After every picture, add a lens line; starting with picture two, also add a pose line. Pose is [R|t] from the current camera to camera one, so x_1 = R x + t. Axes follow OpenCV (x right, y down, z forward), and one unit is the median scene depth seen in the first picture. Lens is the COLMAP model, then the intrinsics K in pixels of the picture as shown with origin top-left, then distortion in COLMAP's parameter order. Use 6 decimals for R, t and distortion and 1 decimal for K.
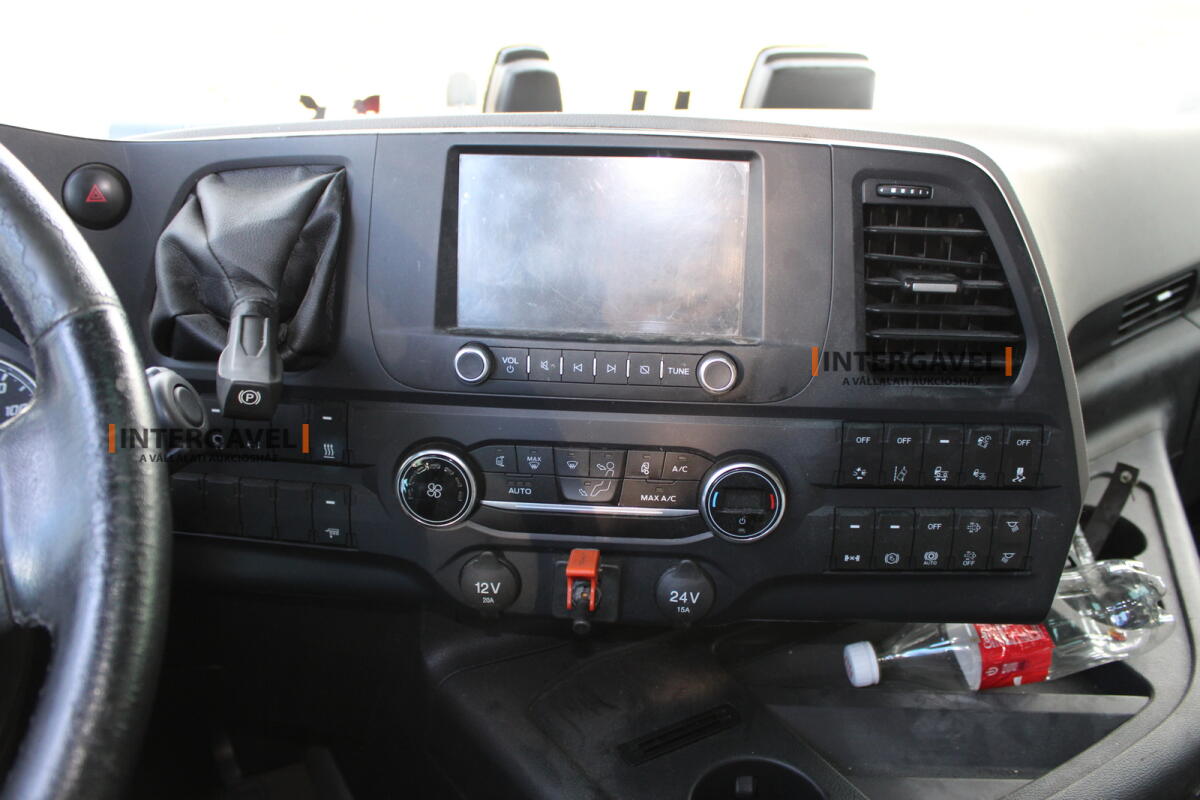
lens RADIAL K [[1012.0, 0, 600.0], [0, 1012.0, 400.0], [0, 0, 1]] dist [-0.139835, 0.007054]
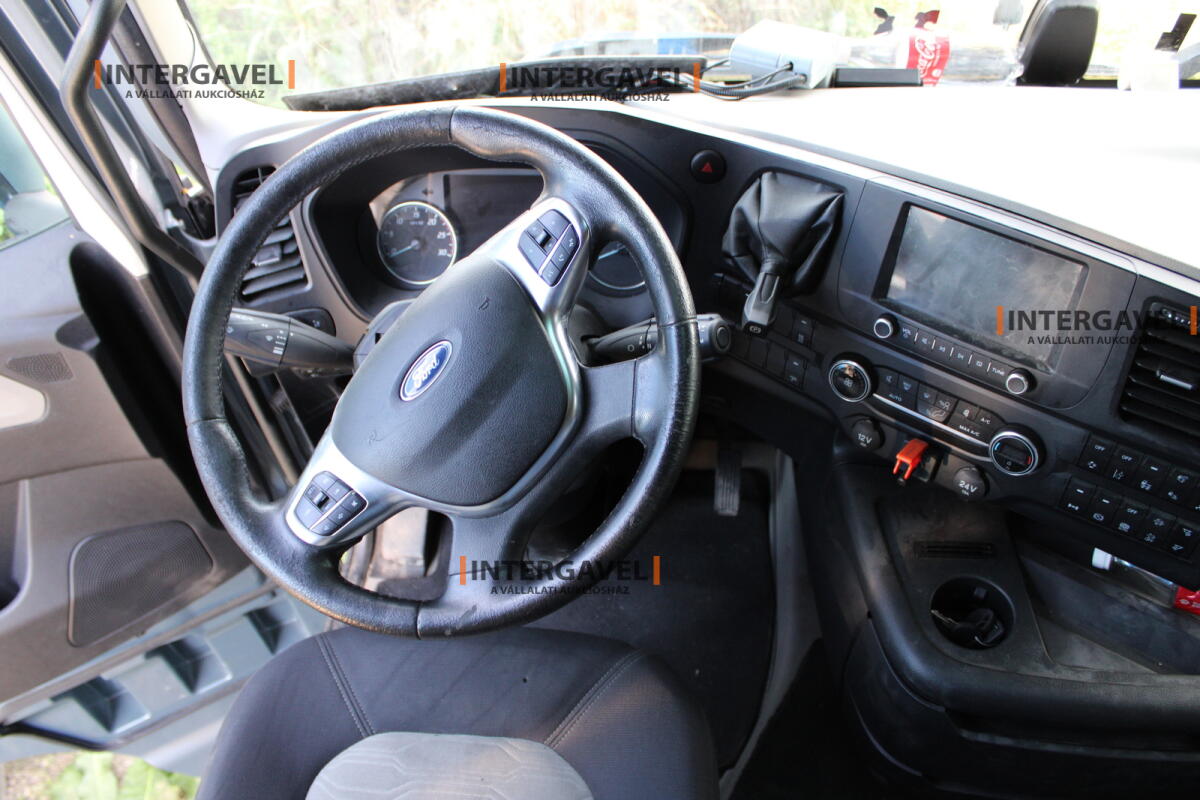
lens RADIAL K [[1088.4, 0, 600.0], [0, 1088.4, 400.0], [0, 0, 1]] dist [0.000438, -0.002038]
pose [[0.829206, 0.346704, -0.438421, 0.333464], [-0.149658, 0.893453, 0.423490, -0.644341], [0.538534, -0.285547, 0.792744, -0.792471]]
